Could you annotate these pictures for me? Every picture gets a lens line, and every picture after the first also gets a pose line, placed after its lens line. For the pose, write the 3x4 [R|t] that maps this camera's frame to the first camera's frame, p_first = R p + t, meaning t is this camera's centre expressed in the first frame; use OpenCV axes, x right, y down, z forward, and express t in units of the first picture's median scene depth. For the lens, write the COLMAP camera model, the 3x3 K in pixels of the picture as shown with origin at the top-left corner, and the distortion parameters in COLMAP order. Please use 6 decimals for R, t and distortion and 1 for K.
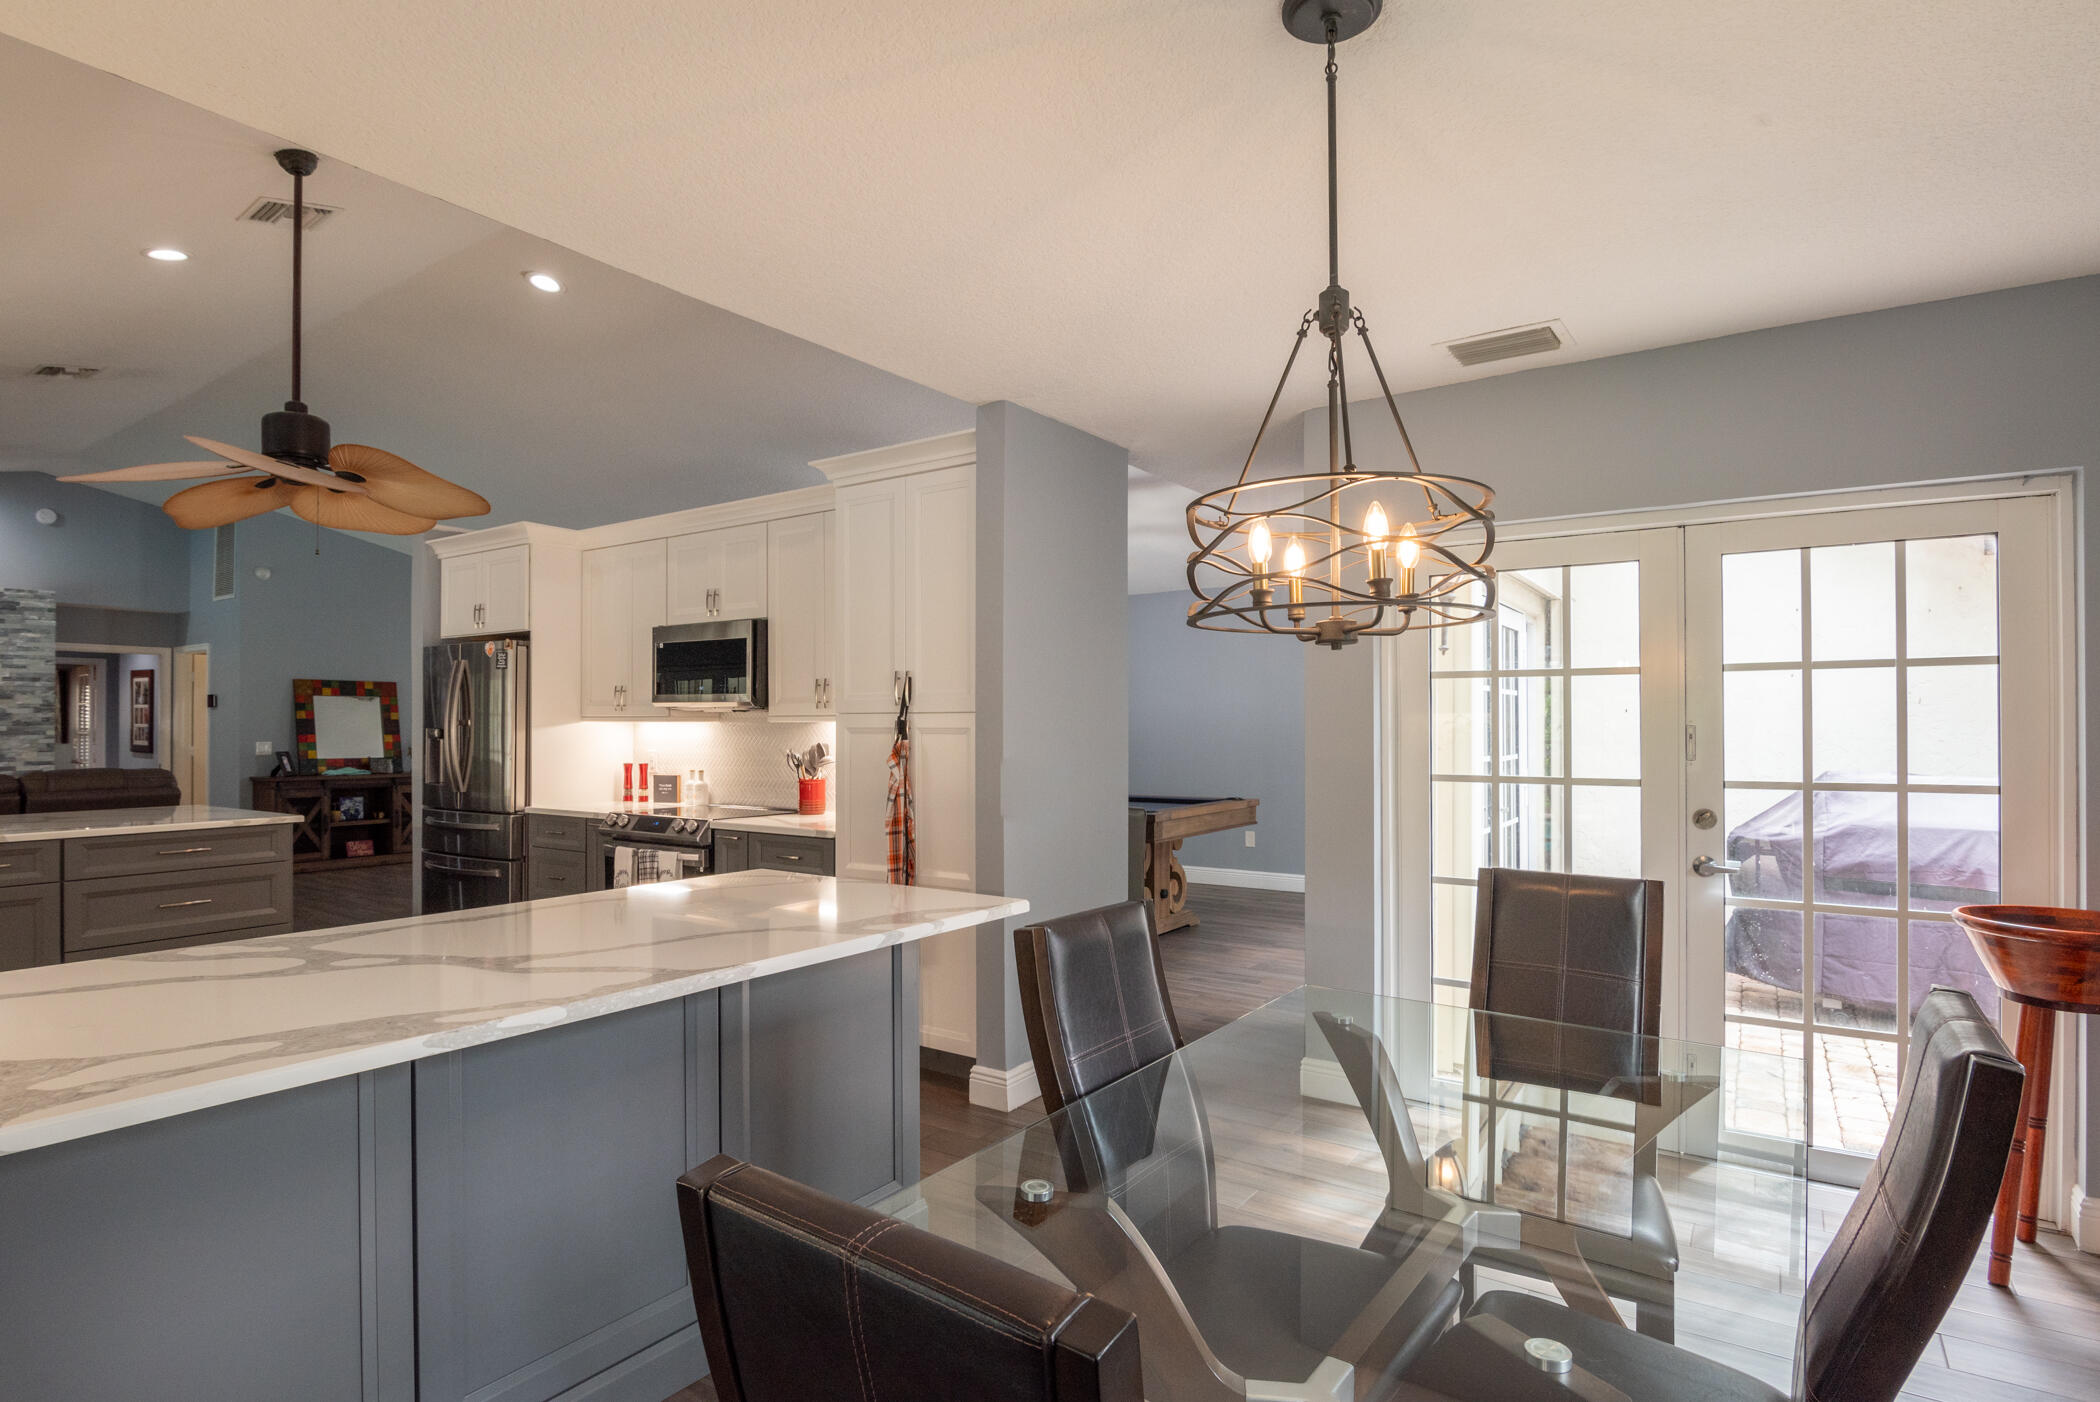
lens RADIAL K [[1074.6, 0, 1027.6], [0, 1074.6, 714.0], [0, 0, 1]] dist [-0.022178, 0.002401]
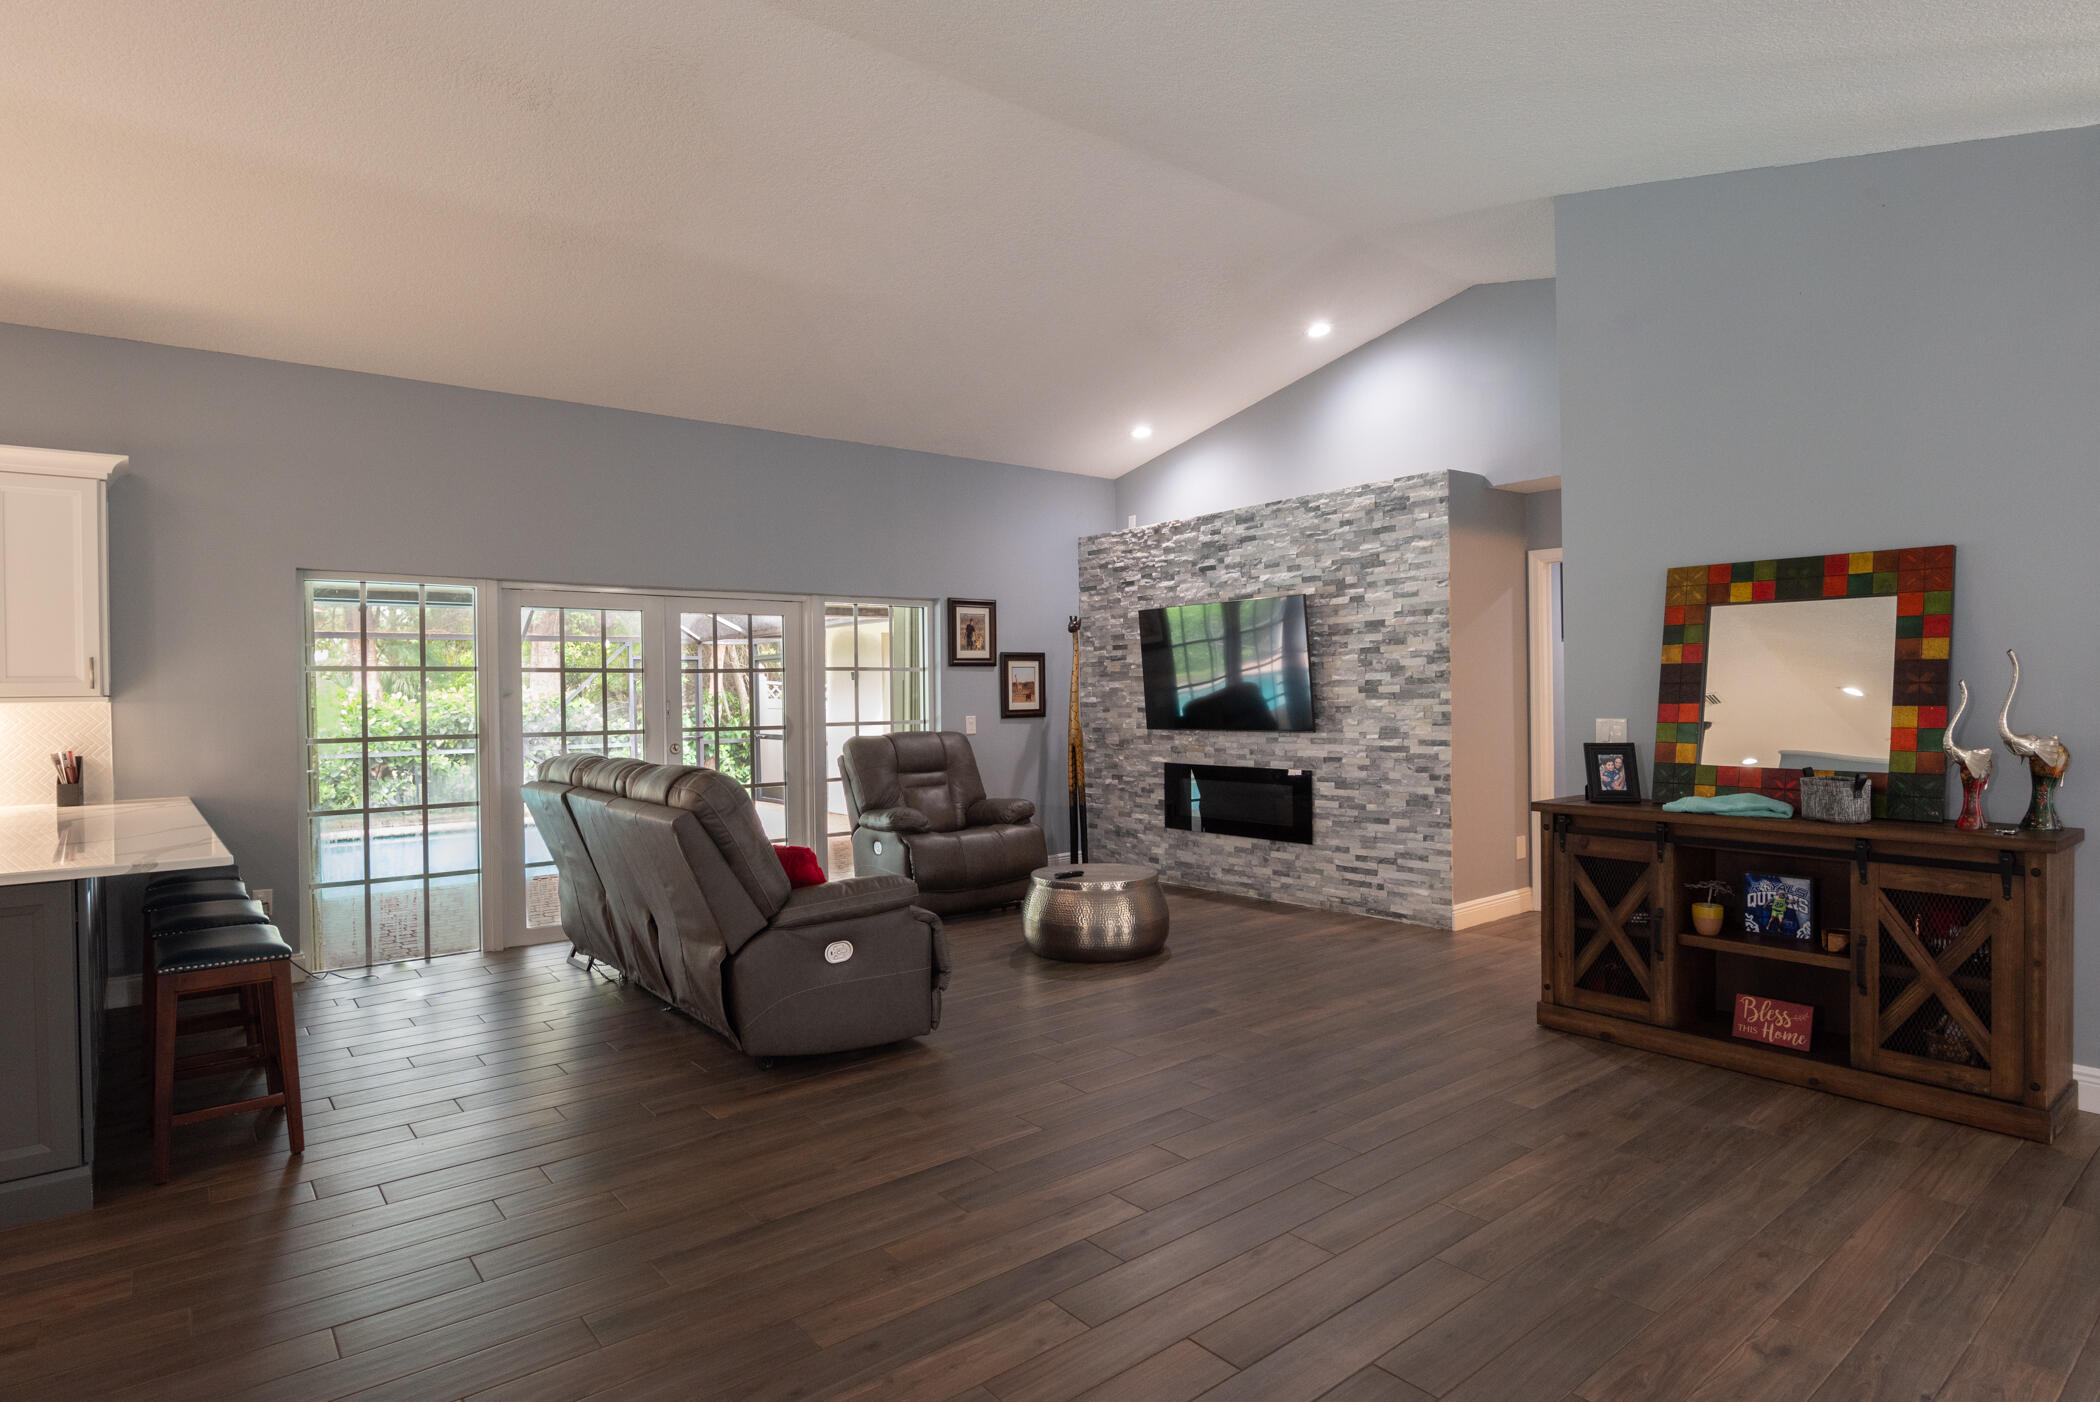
lens RADIAL K [[1128.7, 0, 1007.4], [0, 1128.7, 690.8], [0, 0, 1]] dist [-0.000841, -0.004358]
pose [[-0.269771, 0.005810, -0.962907, -0.336159], [0.023455, 0.999725, -0.000540, 0.015242], [0.962639, -0.022731, -0.269833, 1.502169]]
